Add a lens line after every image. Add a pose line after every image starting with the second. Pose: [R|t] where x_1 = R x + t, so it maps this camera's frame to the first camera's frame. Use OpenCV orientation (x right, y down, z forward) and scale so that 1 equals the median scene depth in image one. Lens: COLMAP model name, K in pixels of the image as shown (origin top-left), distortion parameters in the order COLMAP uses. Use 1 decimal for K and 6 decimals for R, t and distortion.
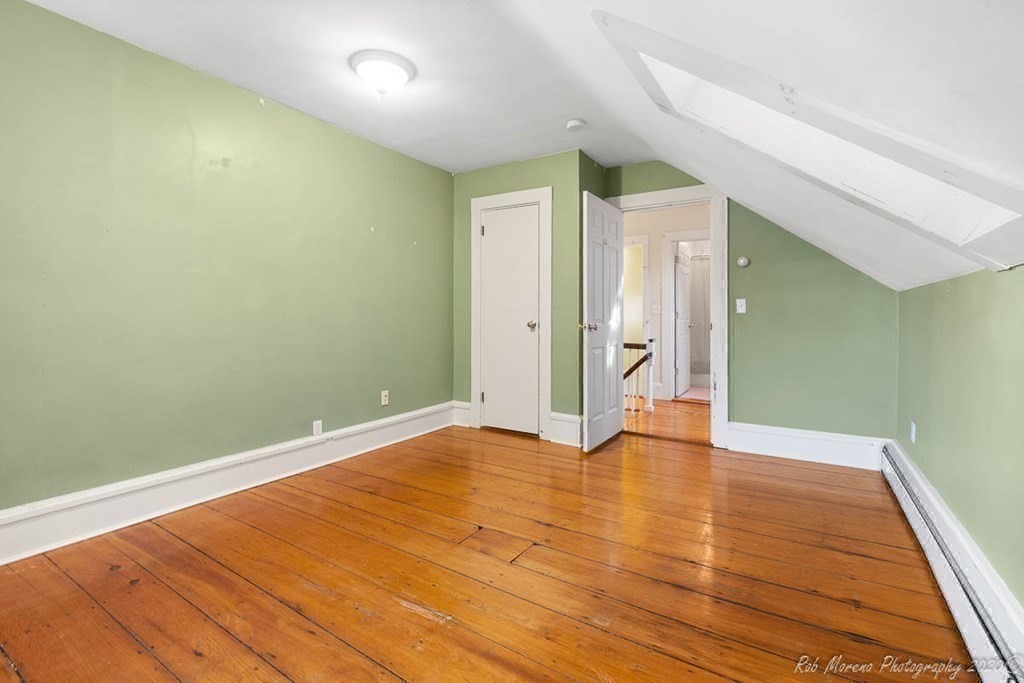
lens RADIAL K [[467.4, 0, 512.5], [0, 467.4, 311.5], [0, 0, 1]] dist [-0.000314, -0.000024]
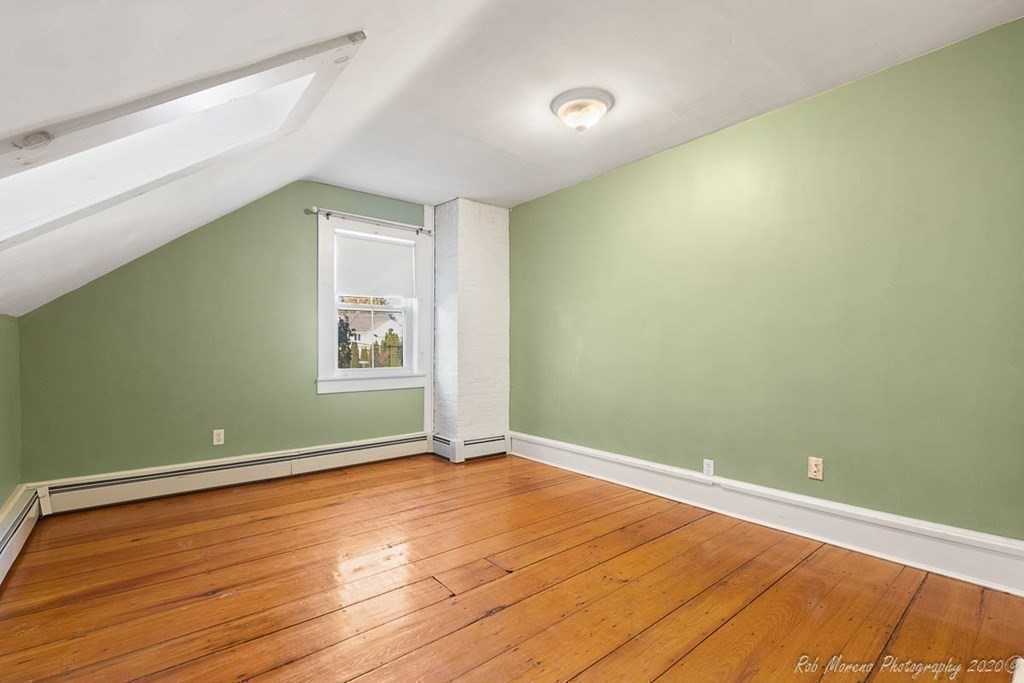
lens RADIAL K [[459.0, 0, 512.0], [0, 459.0, 341.5], [0, 0, 1]] dist [0.000902, 0.000287]
pose [[-0.305668, -0.010619, -0.952079, 0.683134], [0.007636, 0.999878, -0.013604, 0.009708], [0.952108, -0.011428, -0.305550, 1.081093]]
